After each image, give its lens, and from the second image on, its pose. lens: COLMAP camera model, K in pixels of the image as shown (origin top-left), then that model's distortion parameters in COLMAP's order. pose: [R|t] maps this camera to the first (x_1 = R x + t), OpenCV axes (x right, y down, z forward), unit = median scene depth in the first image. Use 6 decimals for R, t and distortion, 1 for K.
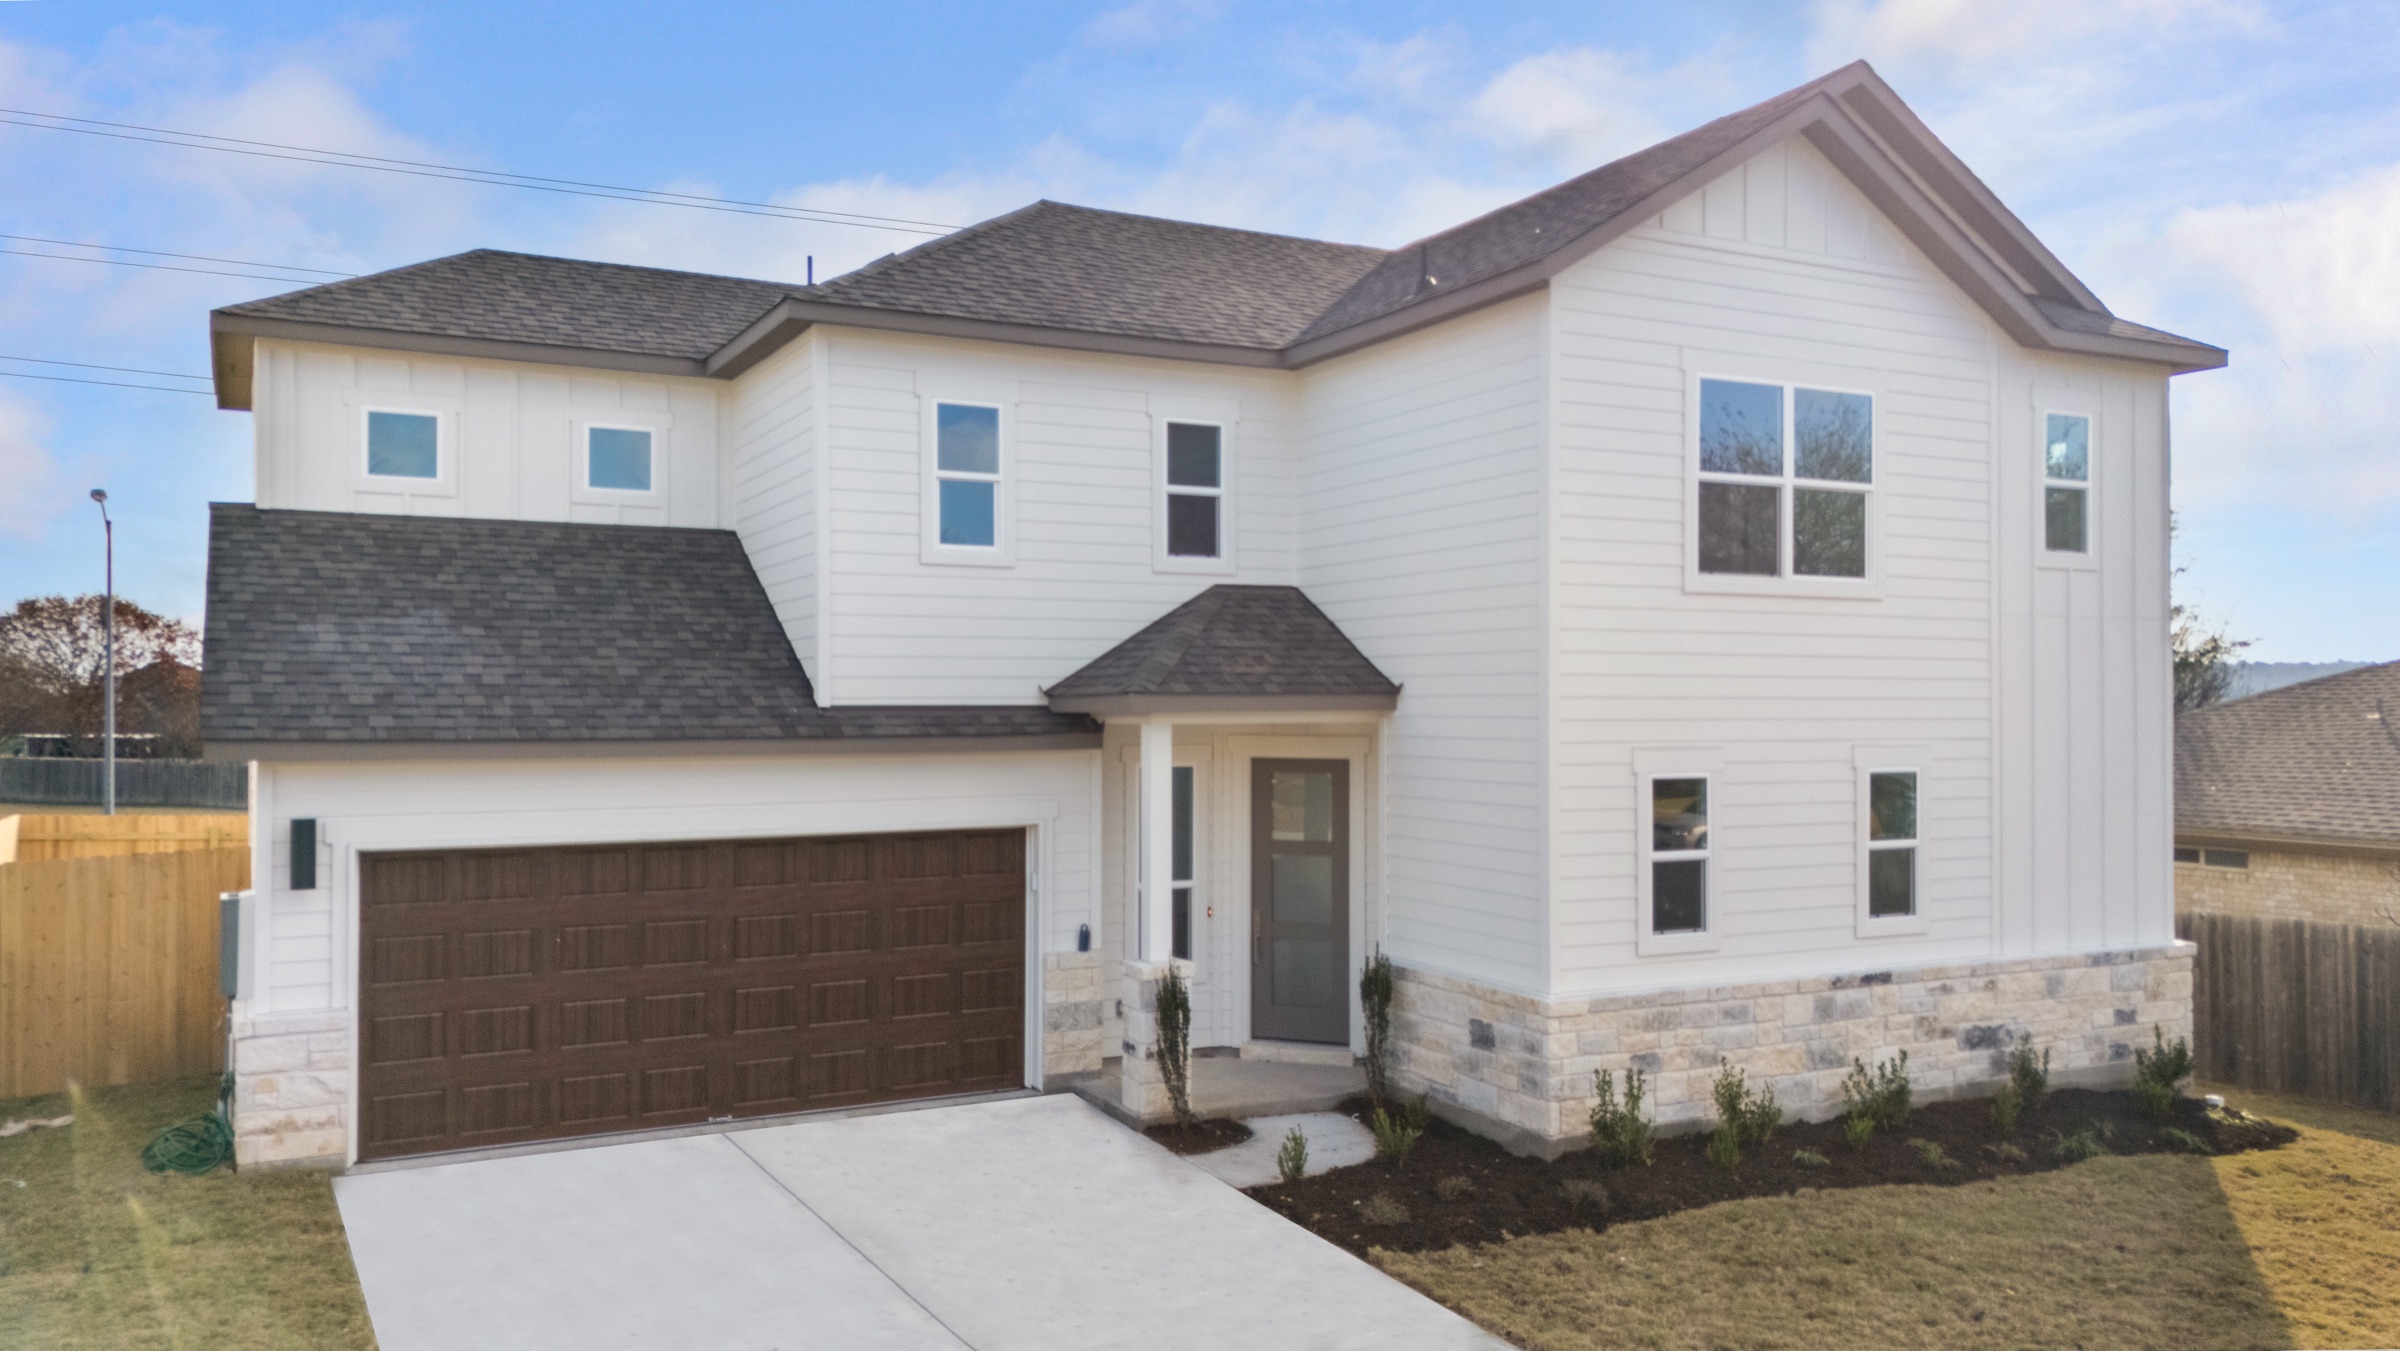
lens RADIAL K [[1786.0, 0, 1189.4], [0, 1786.0, 727.6], [0, 0, 1]] dist [0.103954, -0.100039]
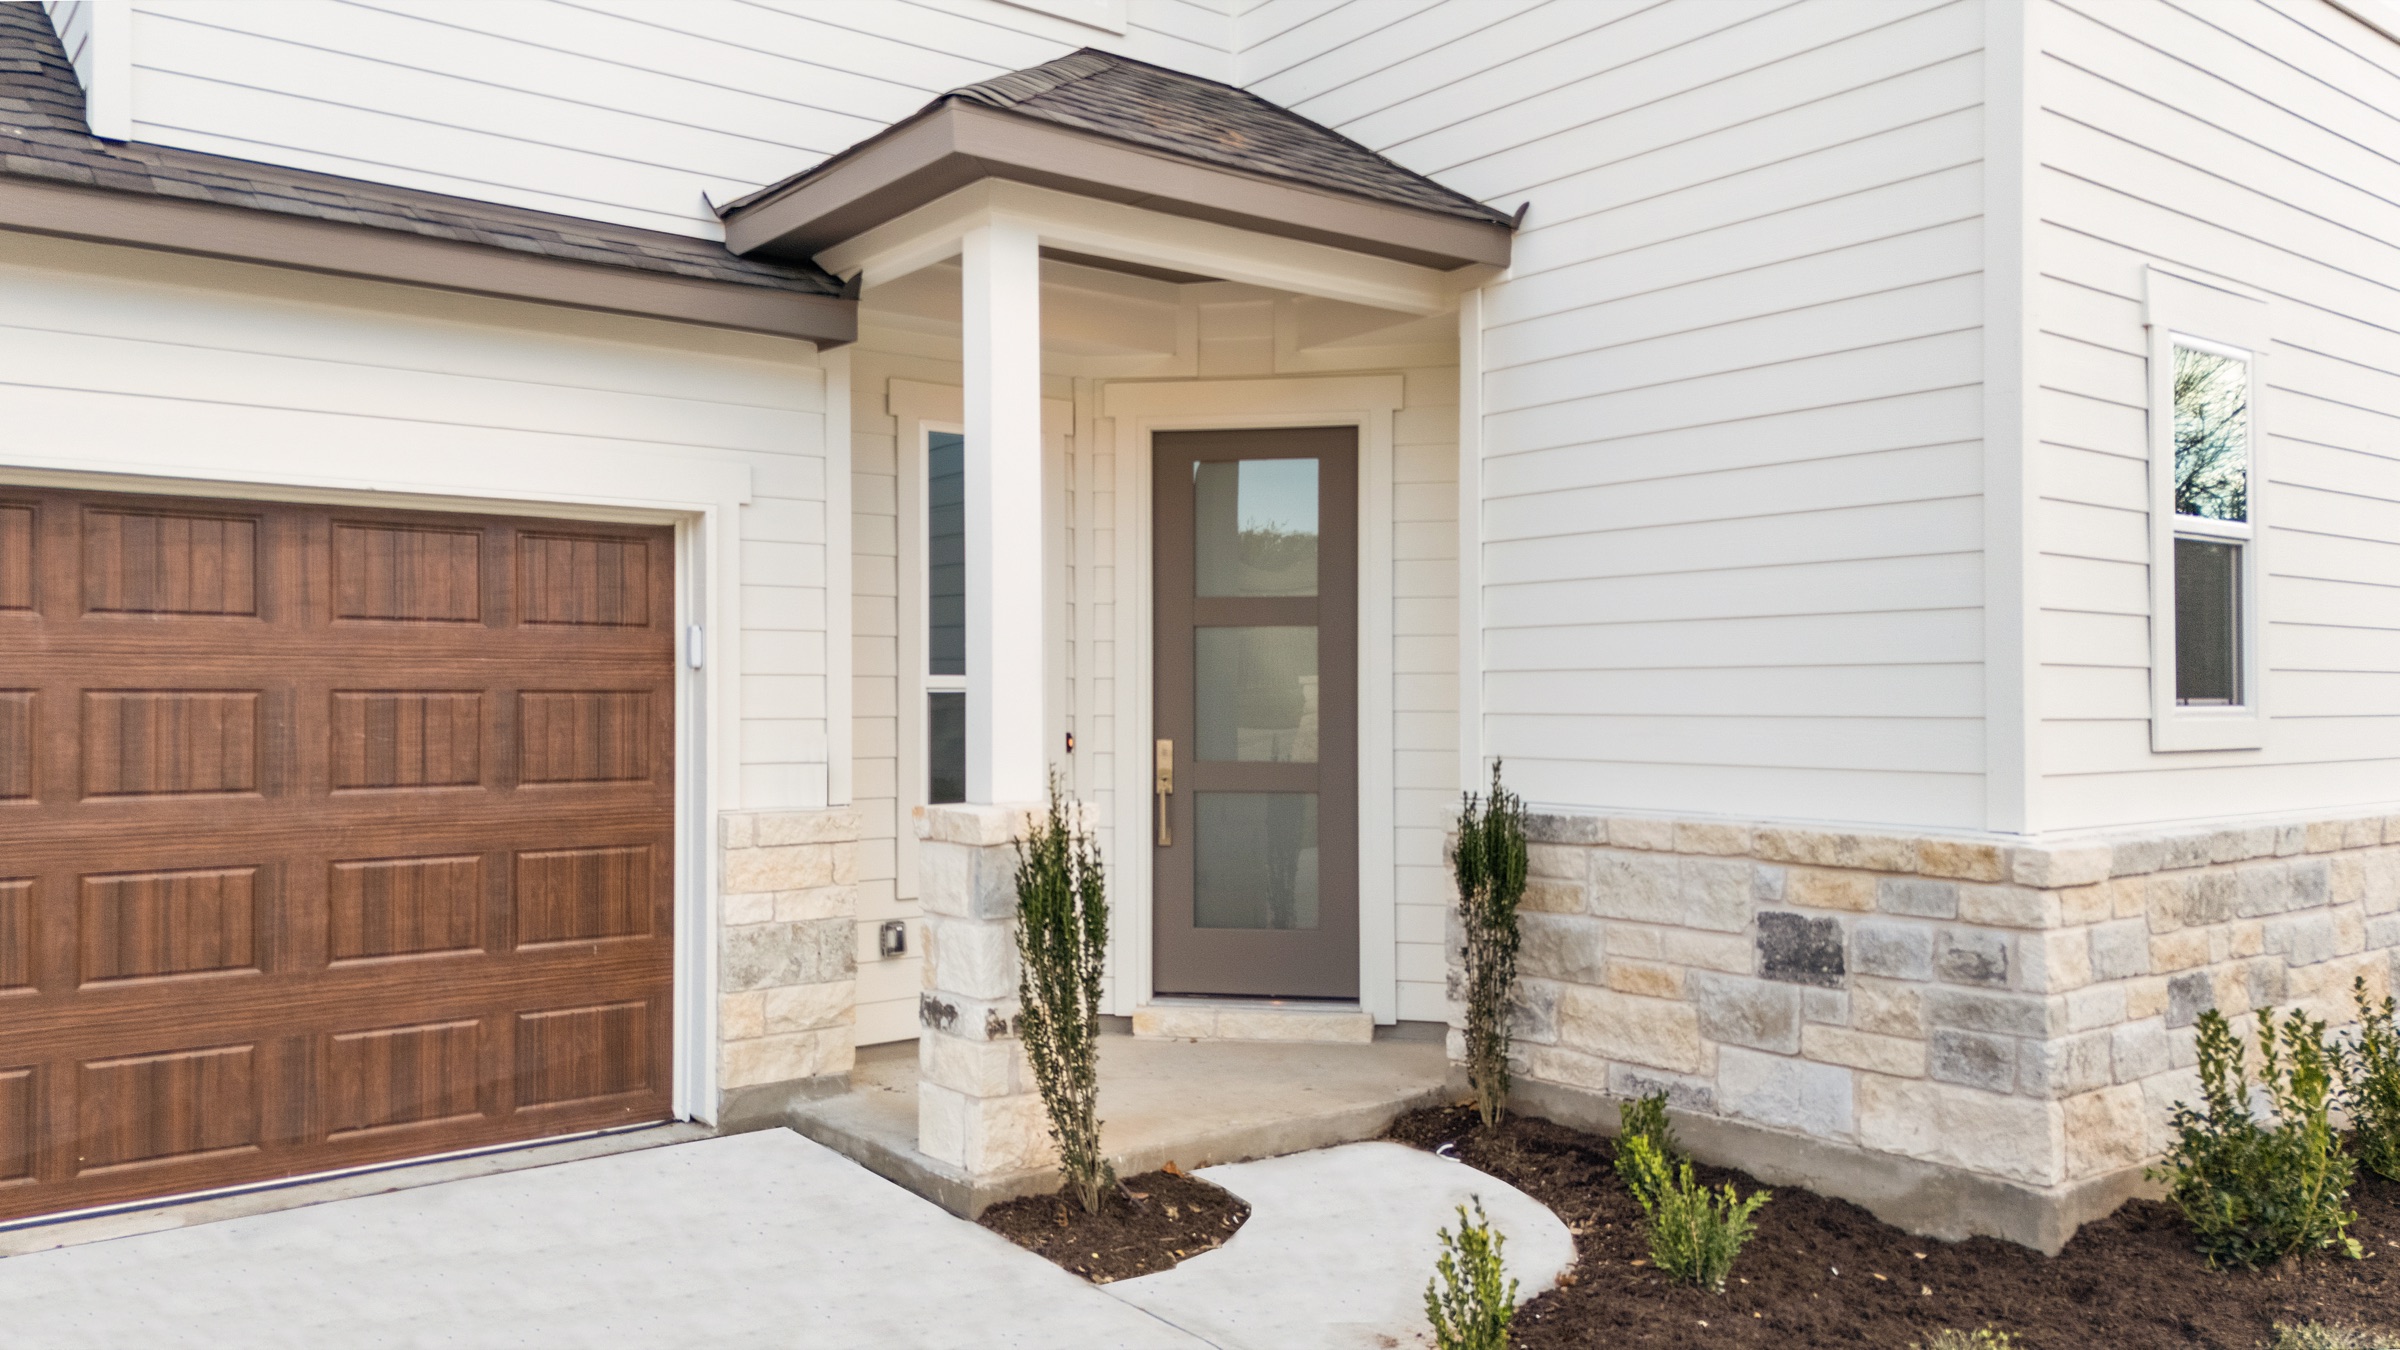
lens RADIAL K [[1797.3, 0, 1217.1], [0, 1797.3, 707.7], [0, 0, 1]] dist [0.084993, -0.101297]
pose [[0.980502, -0.001638, 0.196502, -0.051881], [0.003573, 0.999949, -0.009494, 0.111728], [-0.196477, 0.010011, 0.980457, 0.576190]]
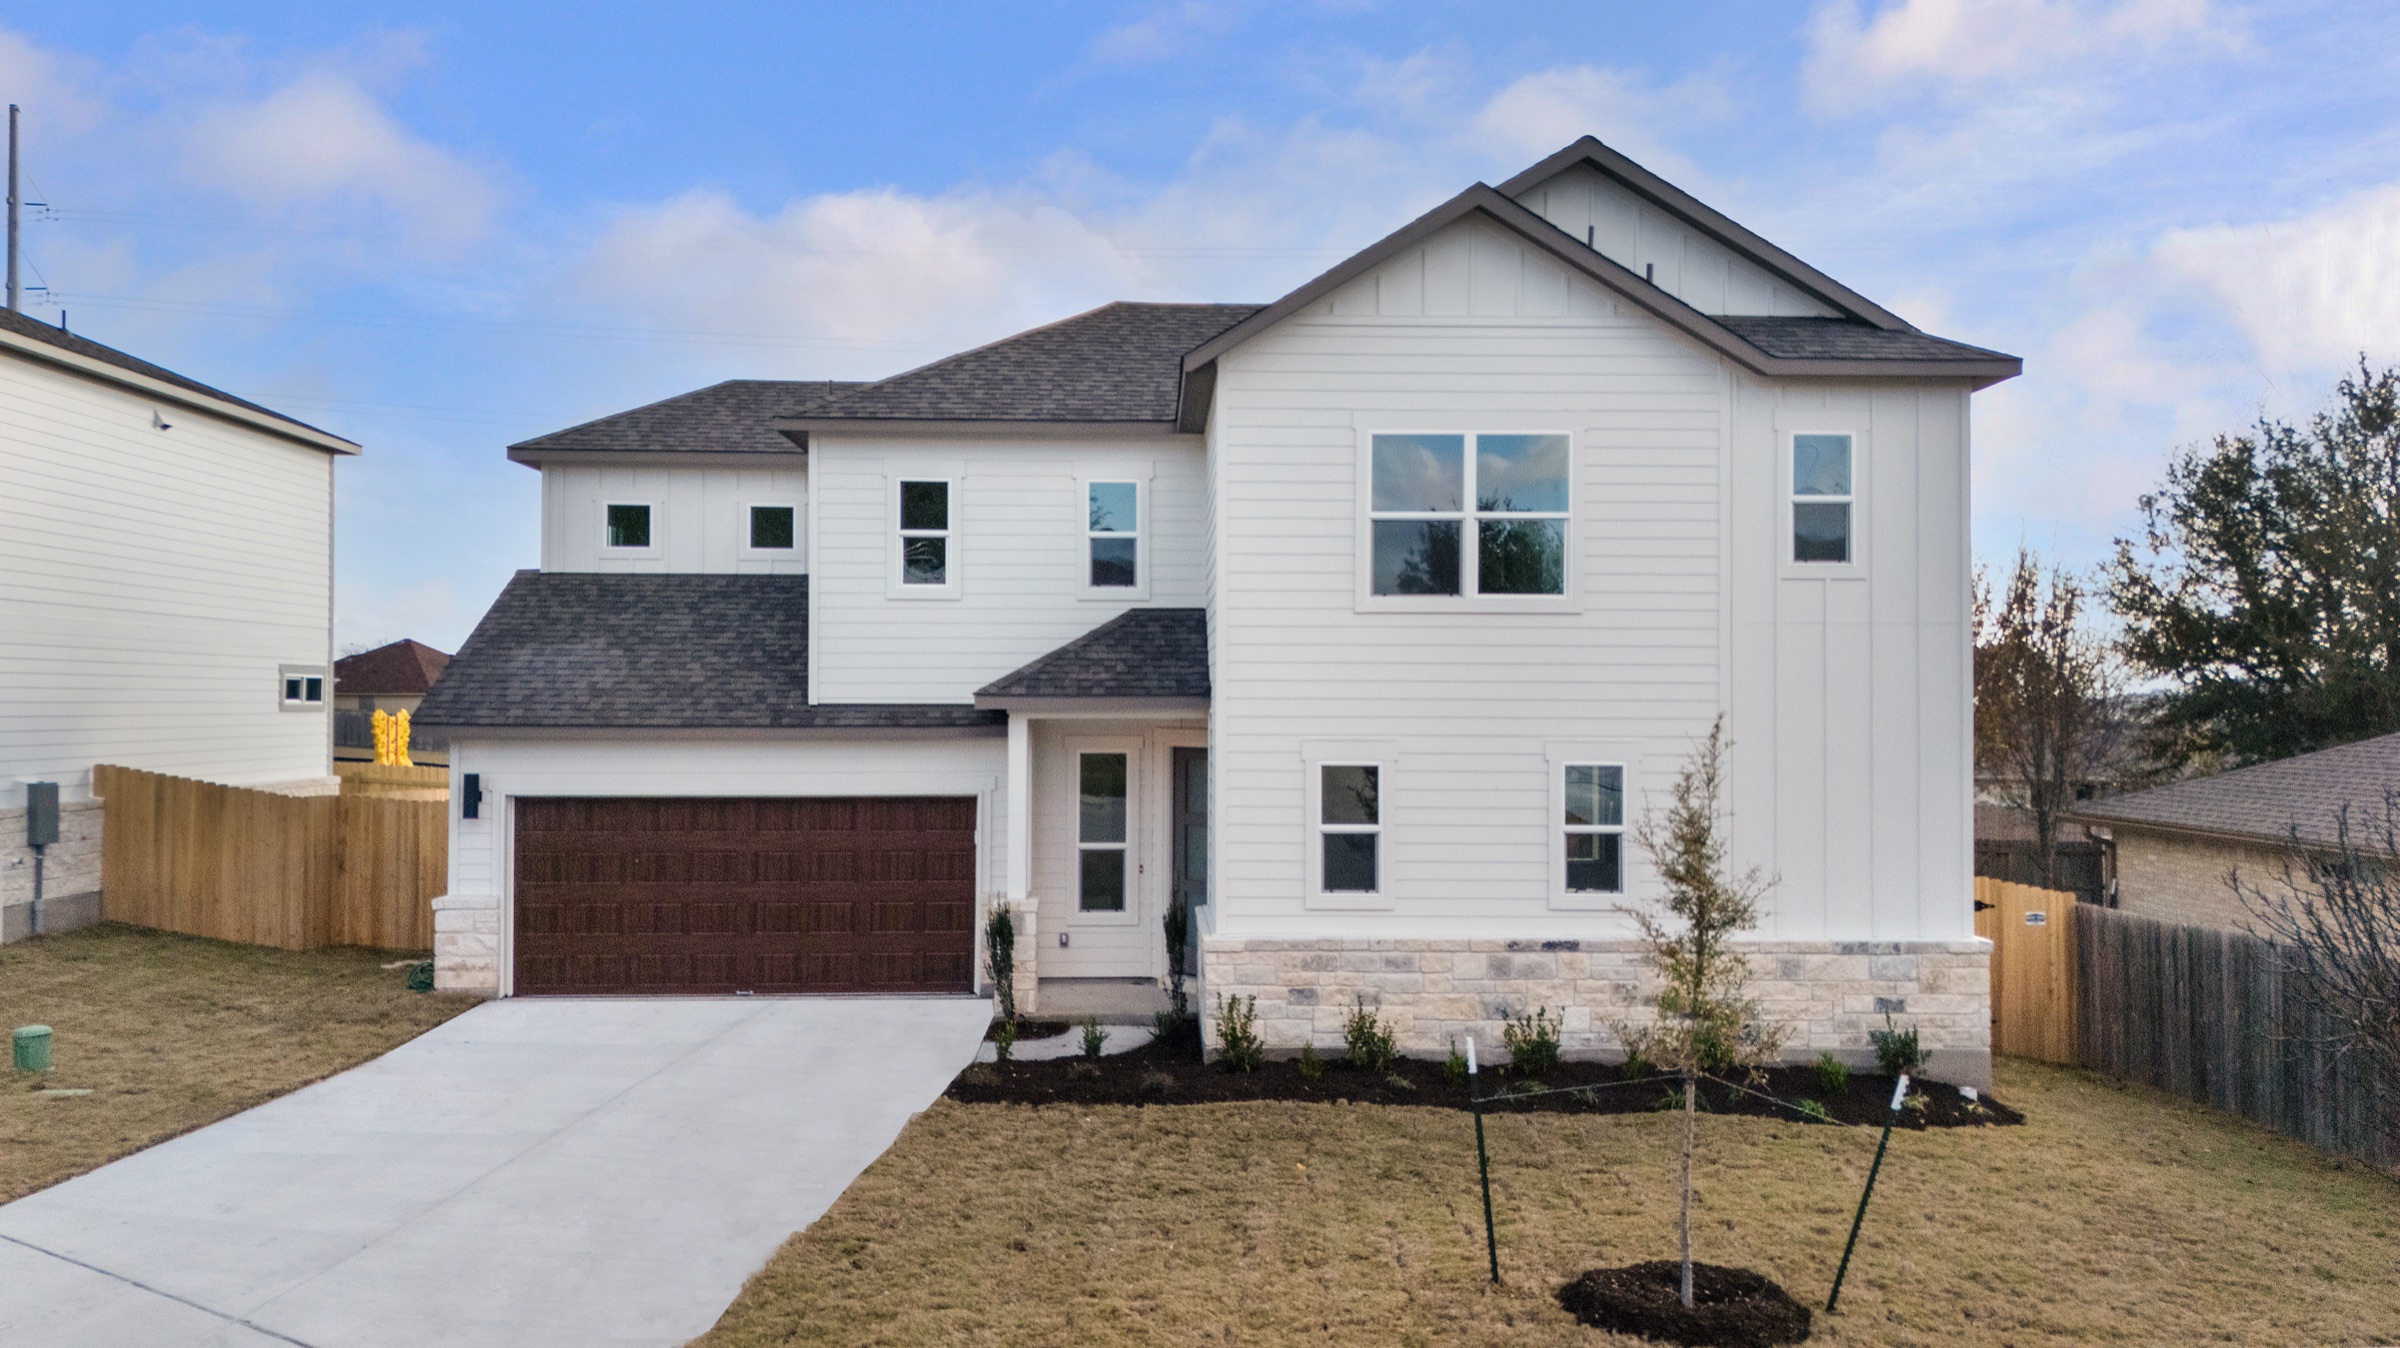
lens RADIAL K [[1737.9, 0, 1195.5], [0, 1737.9, 707.7], [0, 0, 1]] dist [0.098456, -0.121470]
pose [[0.903465, 0.004947, -0.428634, 0.641863], [-0.011357, 0.999859, -0.012398, 0.005061], [0.428512, 0.016069, 0.903393, -0.095726]]
